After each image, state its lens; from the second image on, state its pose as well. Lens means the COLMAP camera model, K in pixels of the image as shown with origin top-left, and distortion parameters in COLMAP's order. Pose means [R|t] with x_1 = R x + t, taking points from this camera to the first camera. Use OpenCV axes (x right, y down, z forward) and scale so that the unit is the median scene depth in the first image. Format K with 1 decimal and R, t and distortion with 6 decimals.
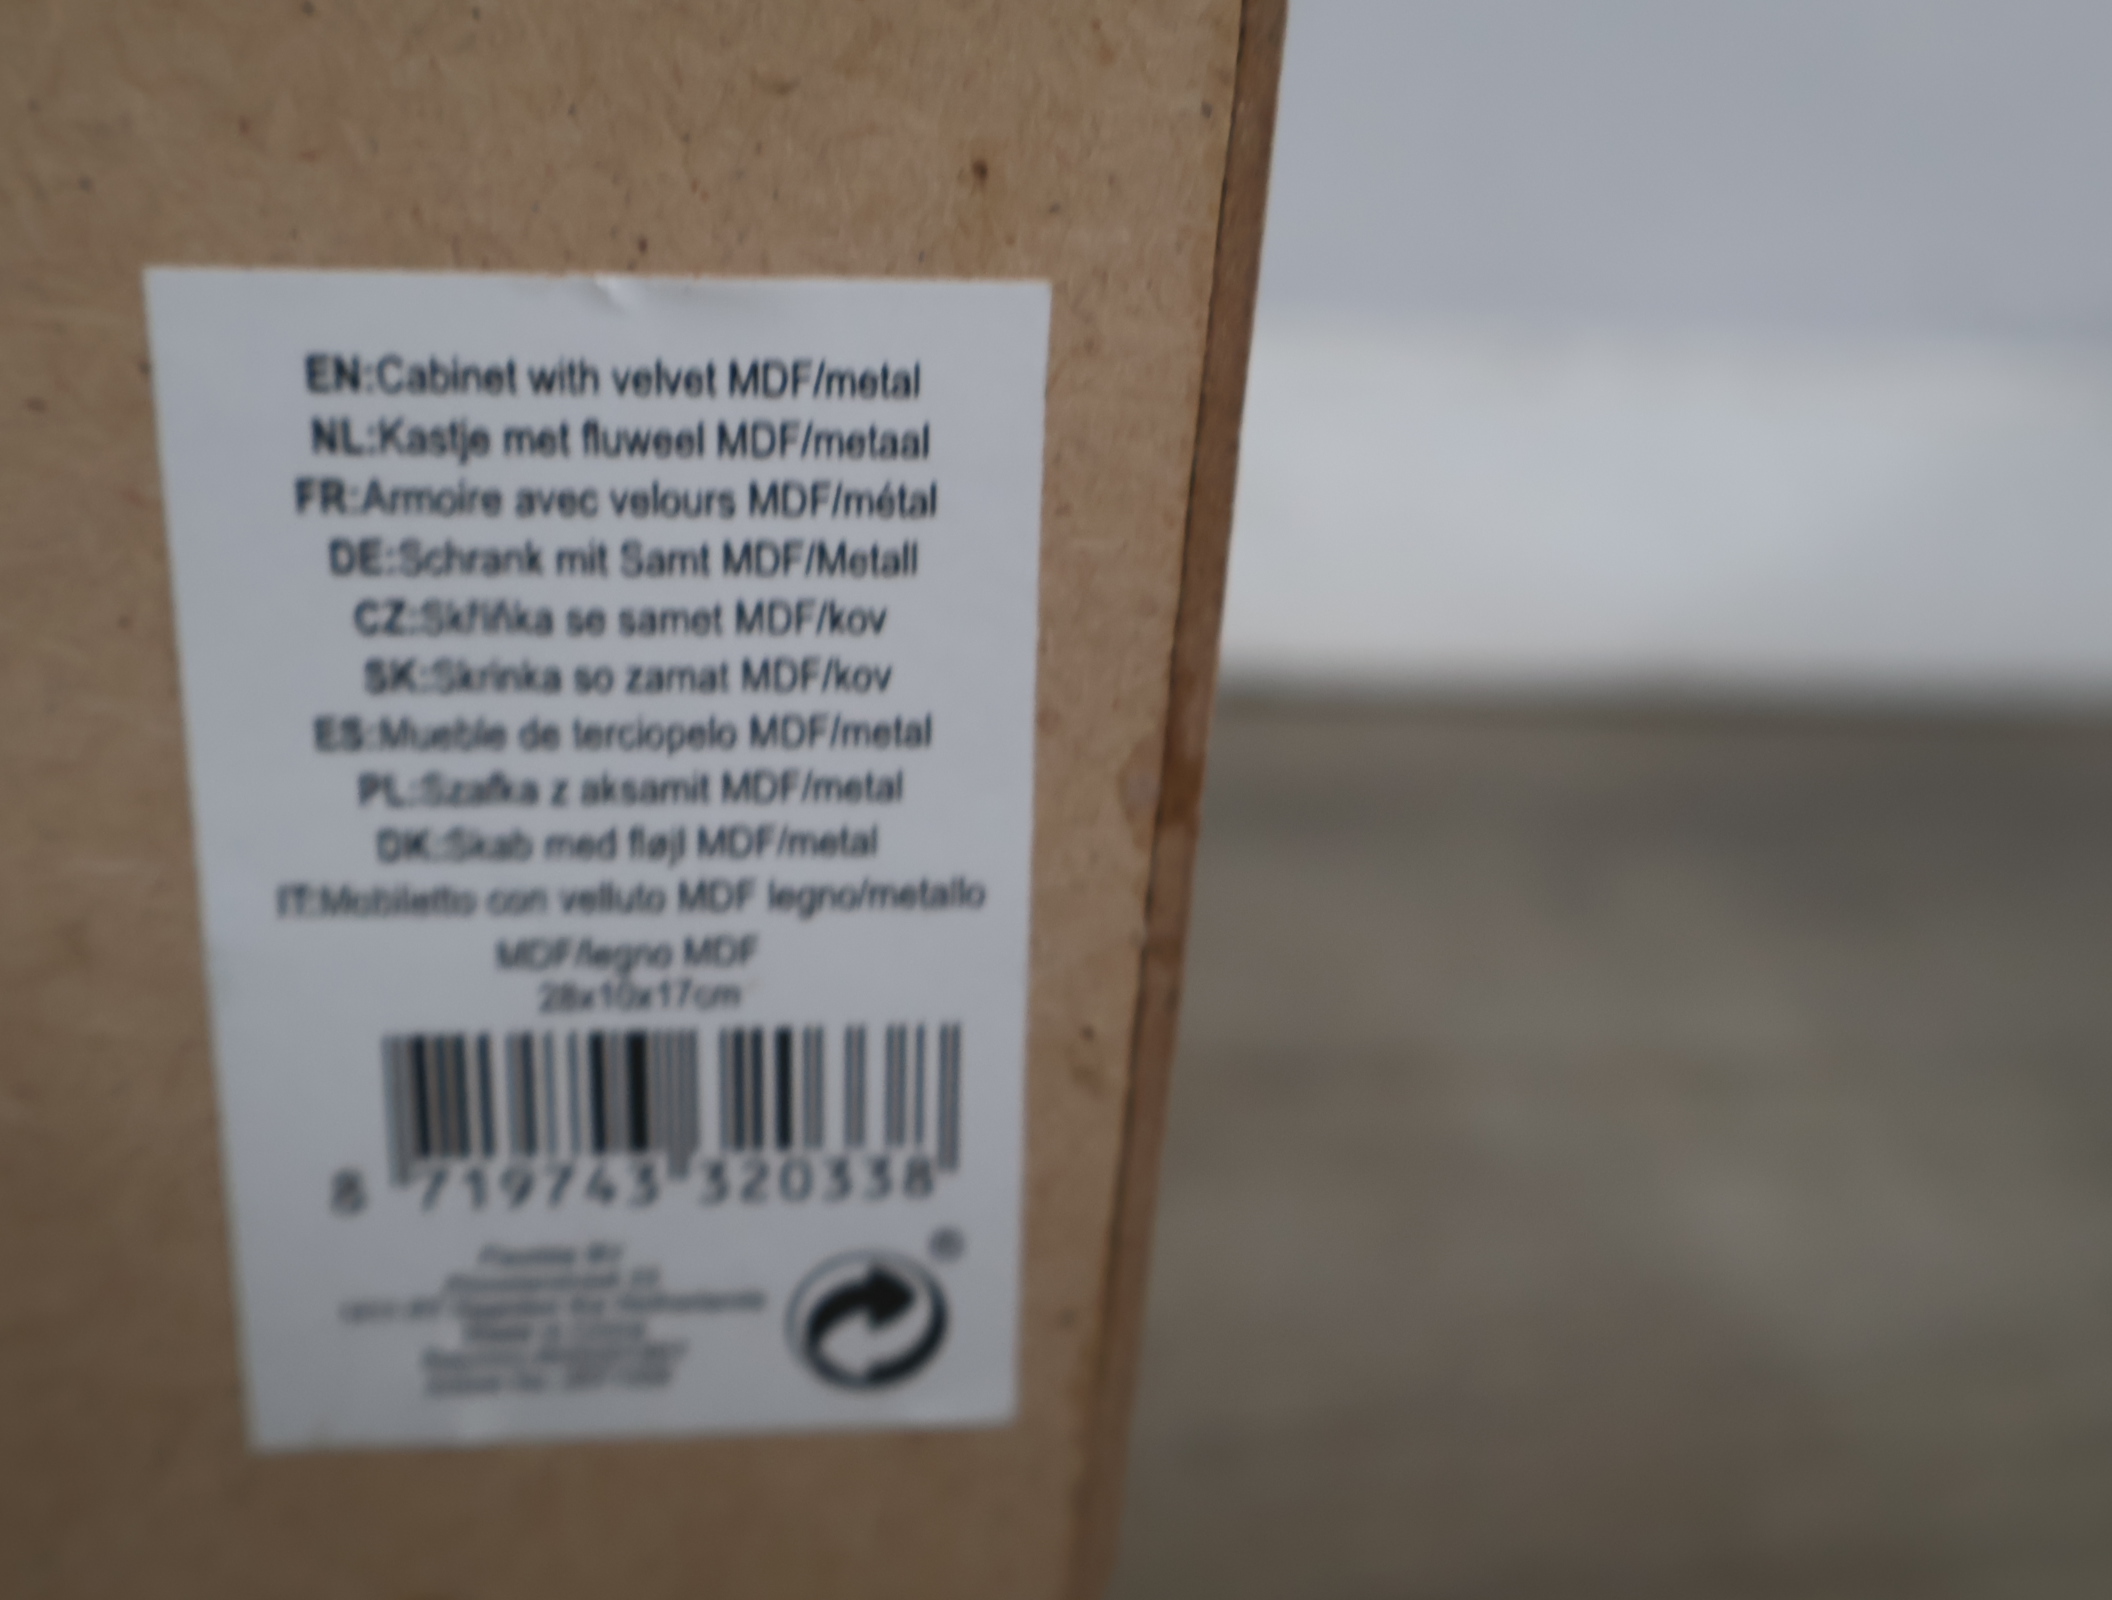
lens RADIAL K [[2422.8, 0, 1056.4], [0, 2422.8, 798.0], [0, 0, 1]] dist [0.003072, 0.000000]
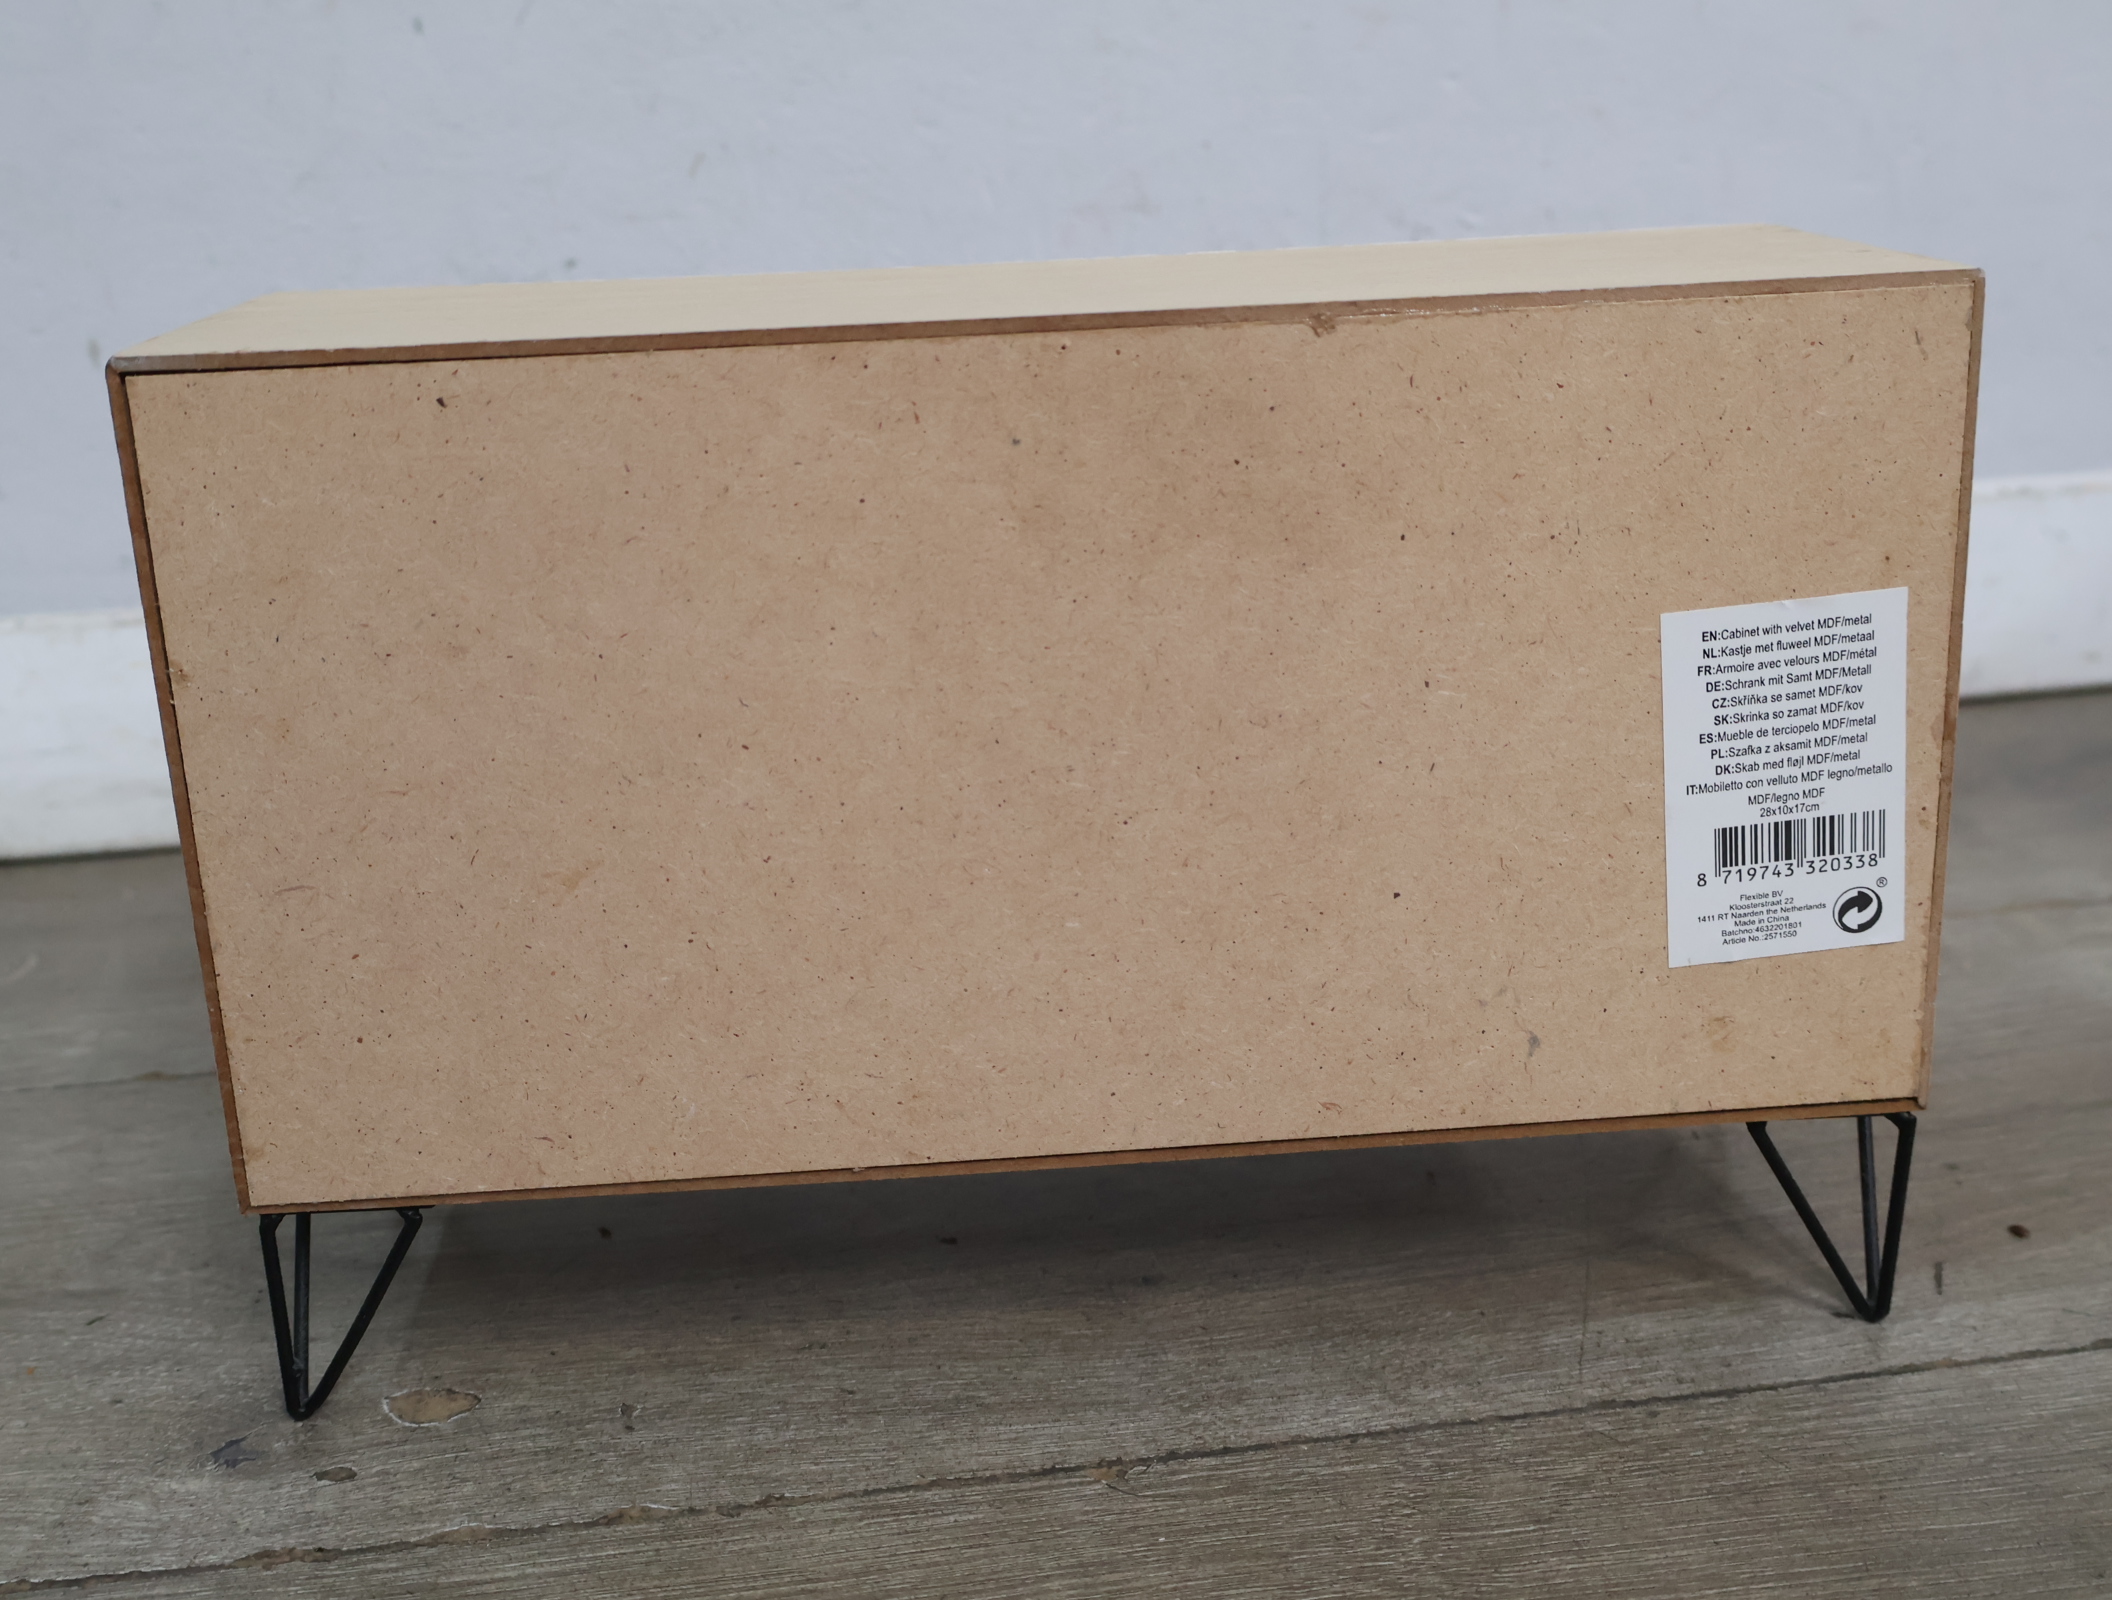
lens RADIAL K [[2422.8, 0, 1051.4], [0, 2422.8, 805.0], [0, 0, 1]] dist [0.003072, 0.000000]
pose [[0.990348, -0.107478, -0.087512, -0.902931], [0.104454, 0.993786, -0.038448, 0.100373], [0.091100, 0.028936, 0.995421, -2.447179]]
